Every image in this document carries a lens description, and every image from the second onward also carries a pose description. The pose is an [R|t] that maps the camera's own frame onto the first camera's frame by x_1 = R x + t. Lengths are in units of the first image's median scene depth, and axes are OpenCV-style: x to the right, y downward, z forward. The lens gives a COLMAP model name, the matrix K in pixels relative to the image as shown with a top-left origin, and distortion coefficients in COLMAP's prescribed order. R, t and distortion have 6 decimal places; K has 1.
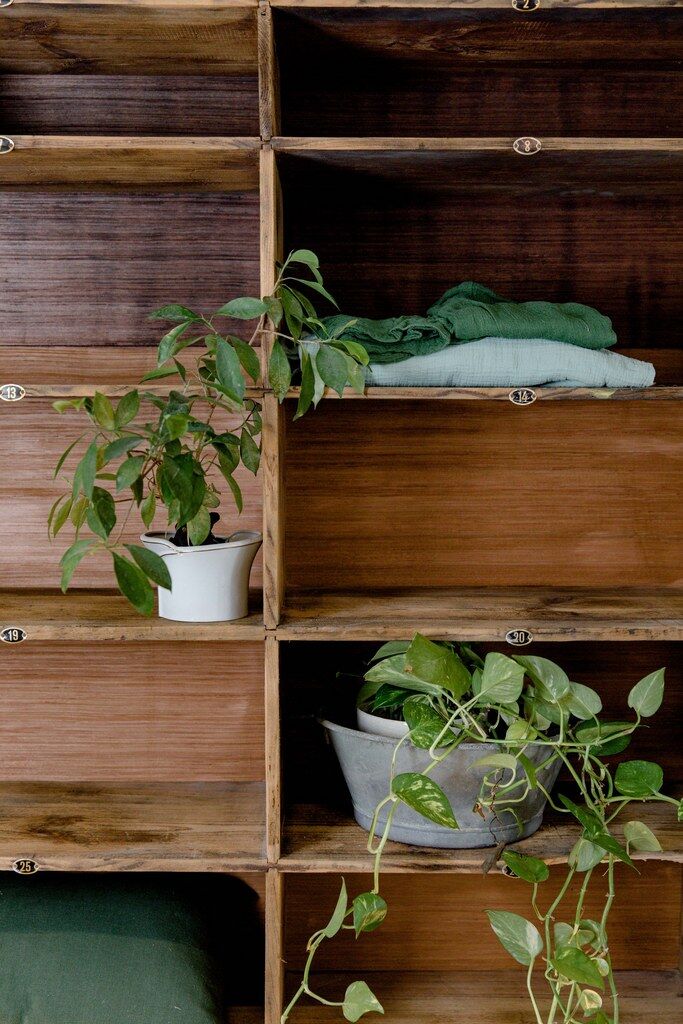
lens RADIAL K [[1281.9, 0, 340.0], [0, 1281.9, 520.1], [0, 0, 1]] dist [-0.012162, 0.000000]
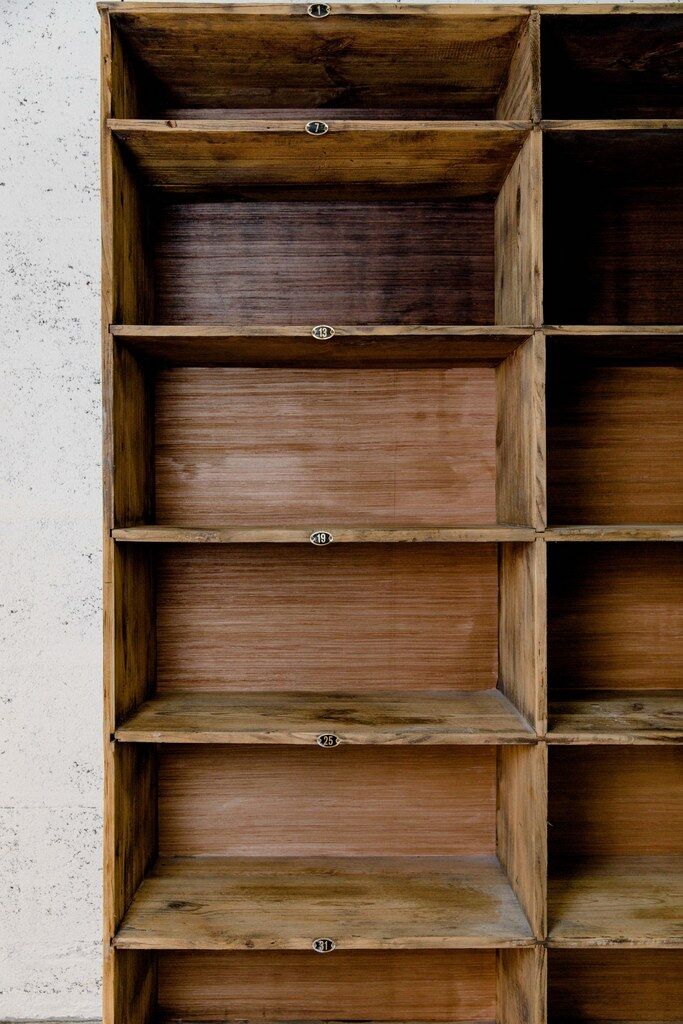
lens RADIAL K [[976.4, 0, 338.5], [0, 976.4, 518.0], [0, 0, 1]] dist [-0.007737, 0.000000]
pose [[0.999921, -0.007499, -0.010124, -0.225993], [0.006672, 0.996819, -0.079413, 0.140224], [0.010688, 0.079339, 0.996790, 0.104422]]
